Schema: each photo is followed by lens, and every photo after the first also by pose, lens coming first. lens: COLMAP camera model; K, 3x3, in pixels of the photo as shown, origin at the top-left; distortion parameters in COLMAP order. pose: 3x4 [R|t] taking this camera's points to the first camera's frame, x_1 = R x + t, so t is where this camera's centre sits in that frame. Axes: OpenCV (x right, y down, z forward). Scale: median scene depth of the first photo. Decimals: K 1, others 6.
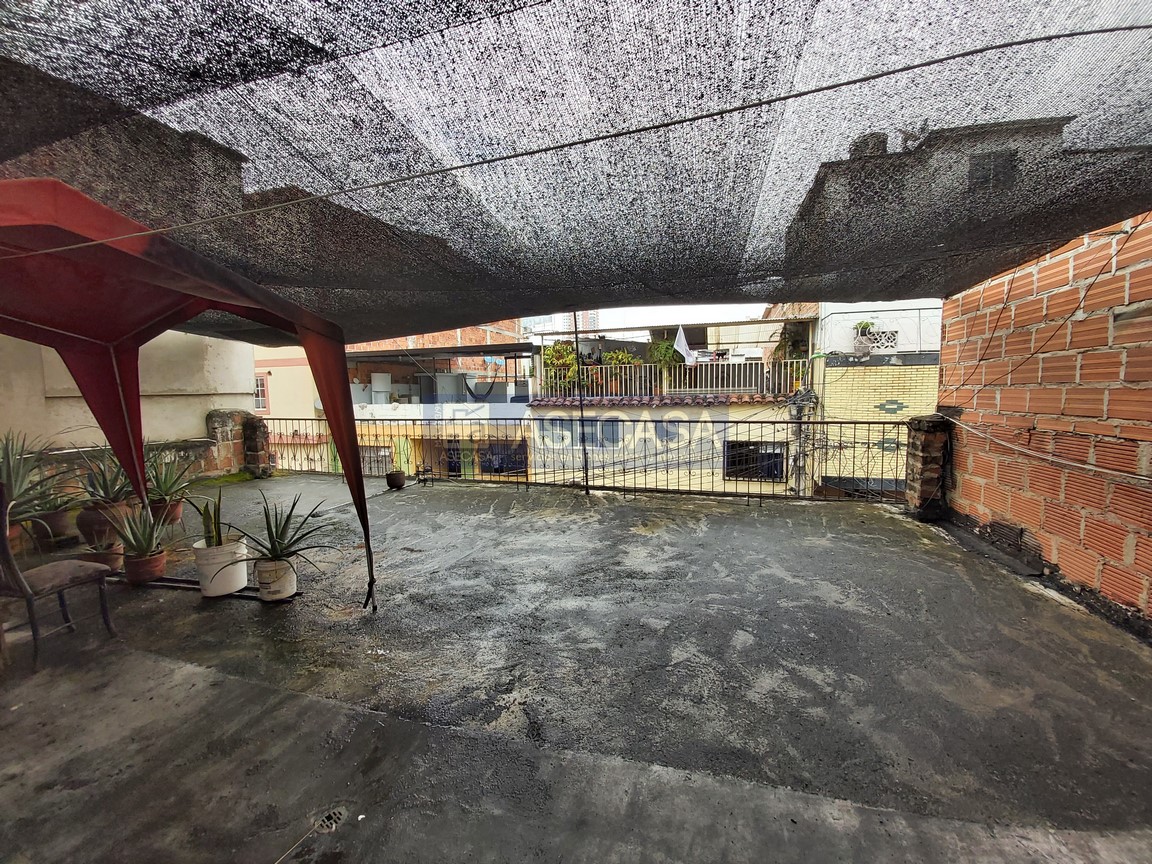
lens RADIAL K [[447.7, 0, 577.1], [0, 447.7, 430.5], [0, 0, 1]] dist [-0.002956, -0.000580]
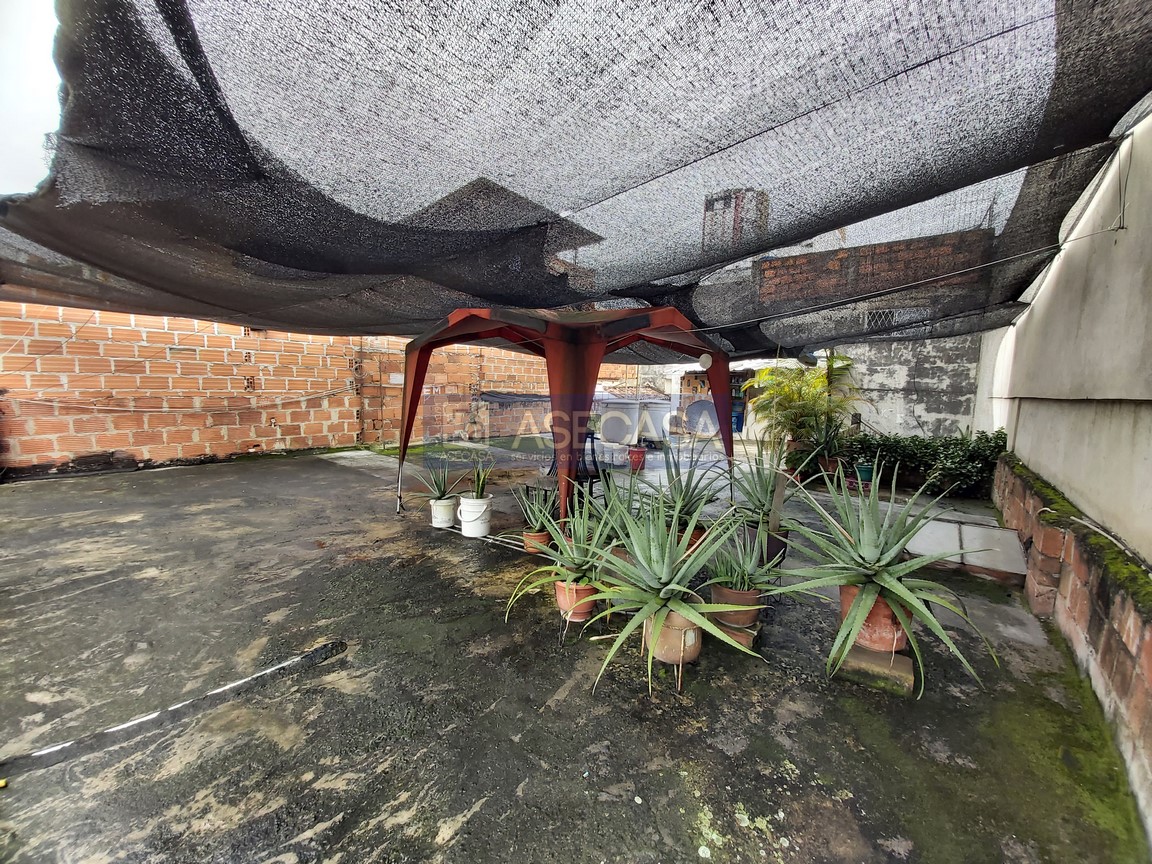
lens RADIAL K [[447.7, 0, 576.0], [0, 447.7, 431.6], [0, 0, 1]] dist [-0.002956, -0.000580]
pose [[-0.927992, -0.044835, 0.369893, -1.523502], [0.023477, 0.983725, 0.178138, -0.152362], [-0.371860, 0.173995, -0.911837, 2.043680]]
